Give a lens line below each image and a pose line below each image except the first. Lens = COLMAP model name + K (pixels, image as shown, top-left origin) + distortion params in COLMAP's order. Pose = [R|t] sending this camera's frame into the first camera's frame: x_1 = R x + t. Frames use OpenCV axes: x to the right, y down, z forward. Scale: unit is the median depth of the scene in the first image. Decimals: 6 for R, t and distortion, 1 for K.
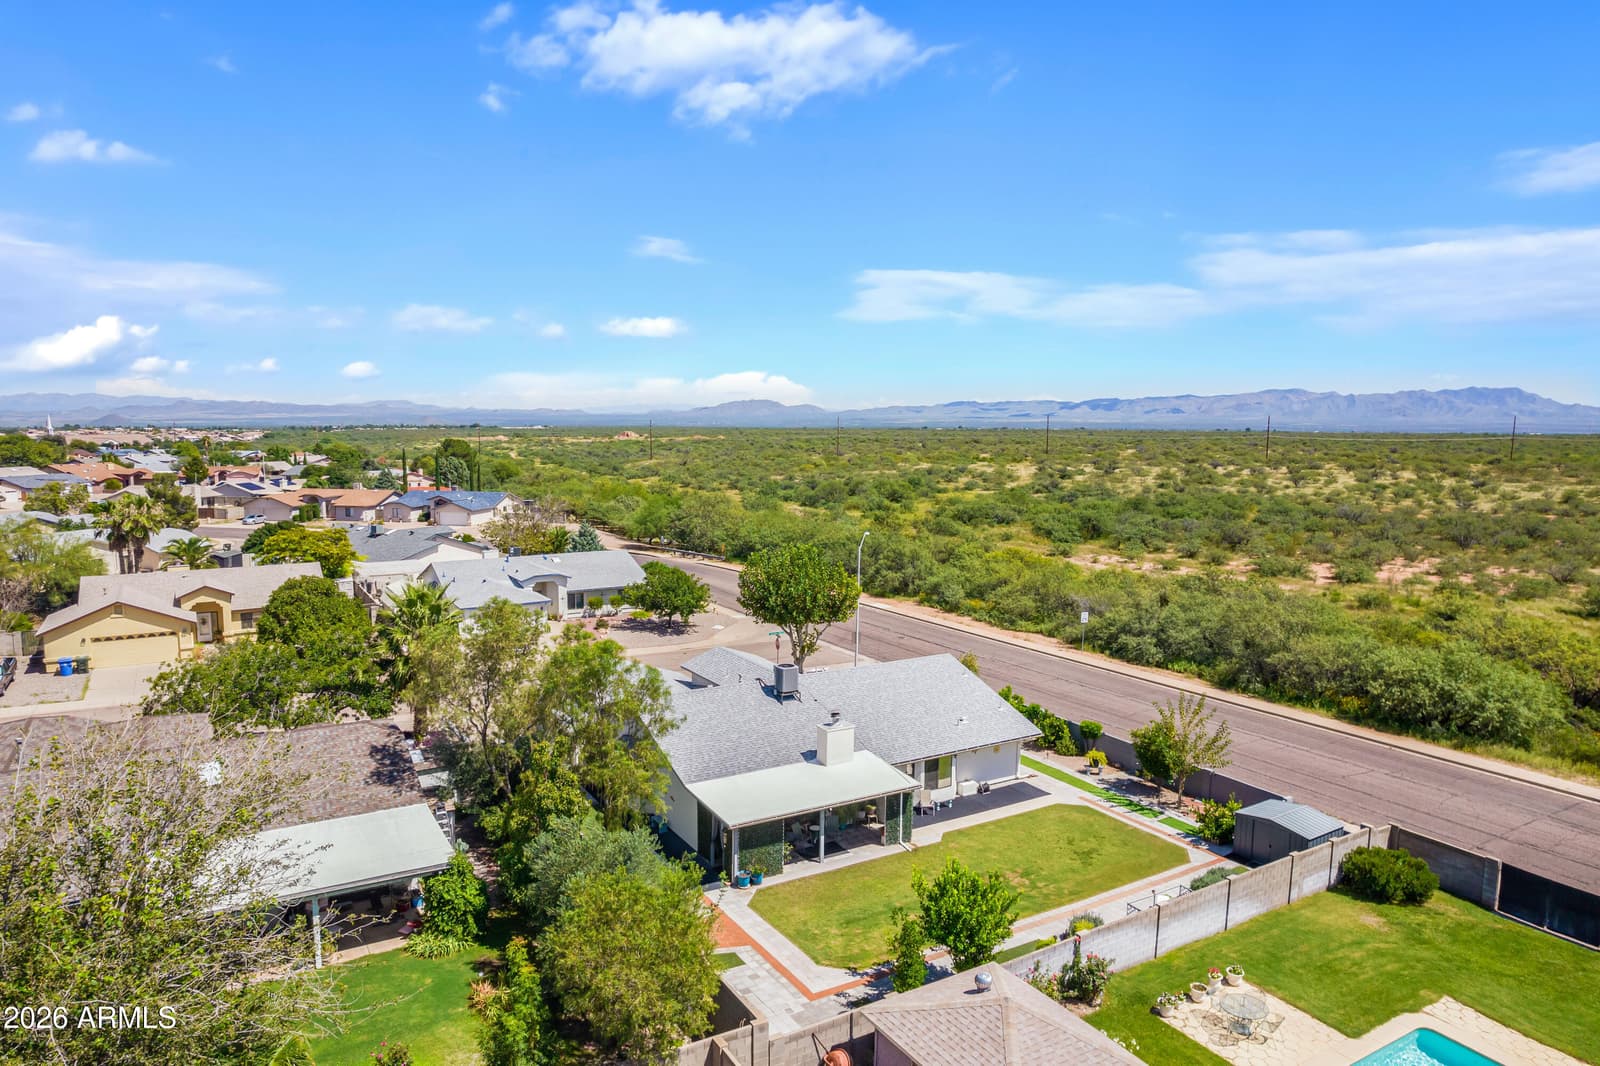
lens RADIAL K [[1015.9, 0, 800.0], [0, 1015.9, 533.0], [0, 0, 1]] dist [-0.039152, -0.001210]
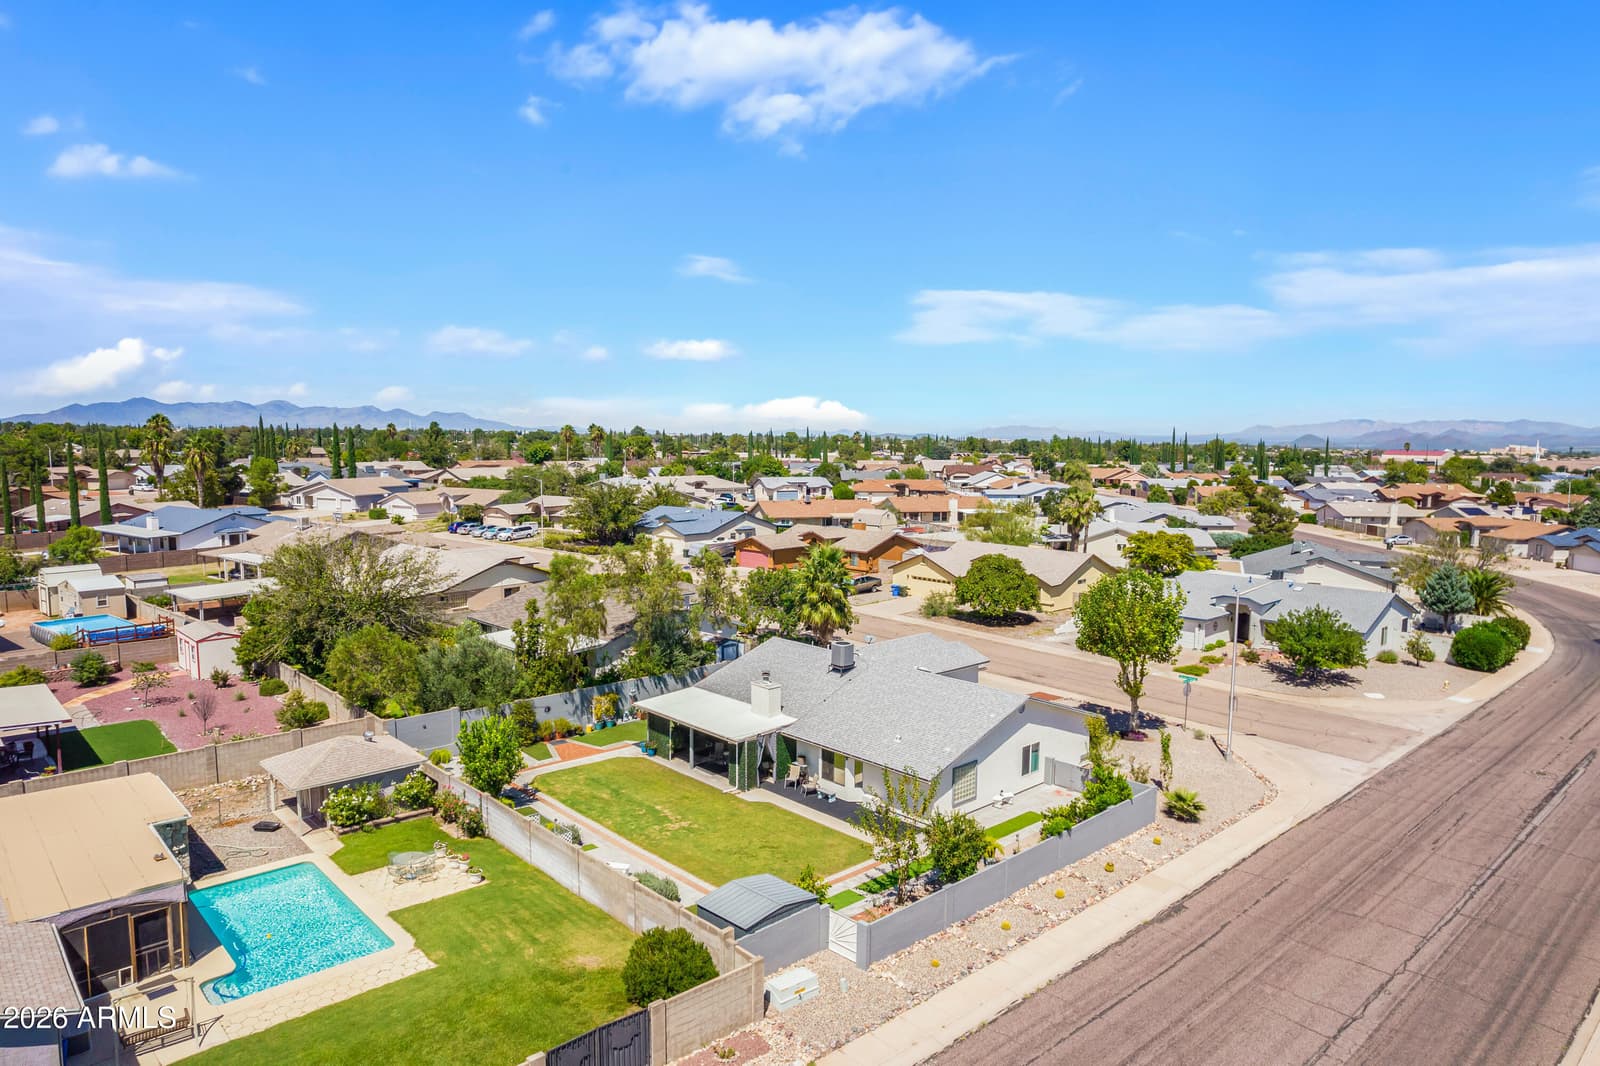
lens RADIAL K [[1023.2, 0, 800.0], [0, 1023.2, 533.0], [0, 0, 1]] dist [-0.076186, 0.068056]
pose [[0.213196, 0.092723, -0.972600, 1.030760], [-0.119512, 0.990485, 0.068231, -0.059755], [0.969672, 0.101691, 0.222249, 0.660942]]
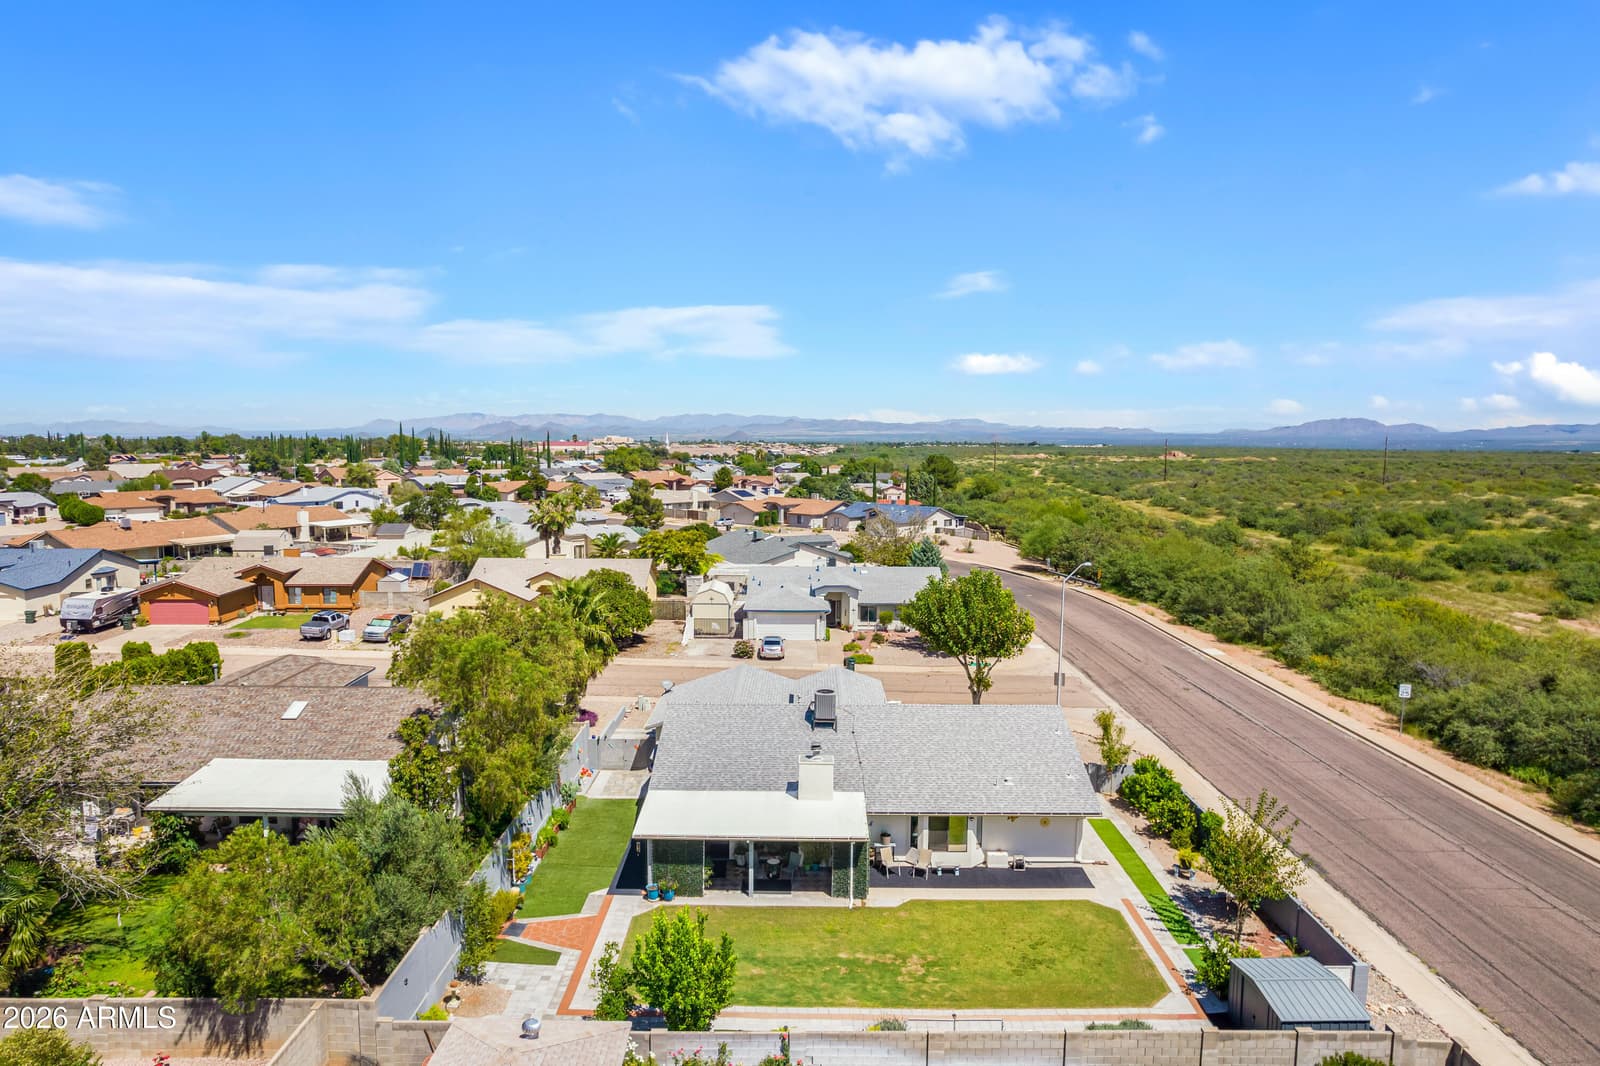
lens RADIAL K [[1023.2, 0, 800.0], [0, 1023.2, 533.0], [0, 0, 1]] dist [-0.076186, 0.068056]
pose [[0.858093, 0.050099, -0.511044, 0.428874], [-0.059611, 0.998219, -0.002236, -0.012849], [0.510022, 0.032383, 0.859552, 0.156484]]
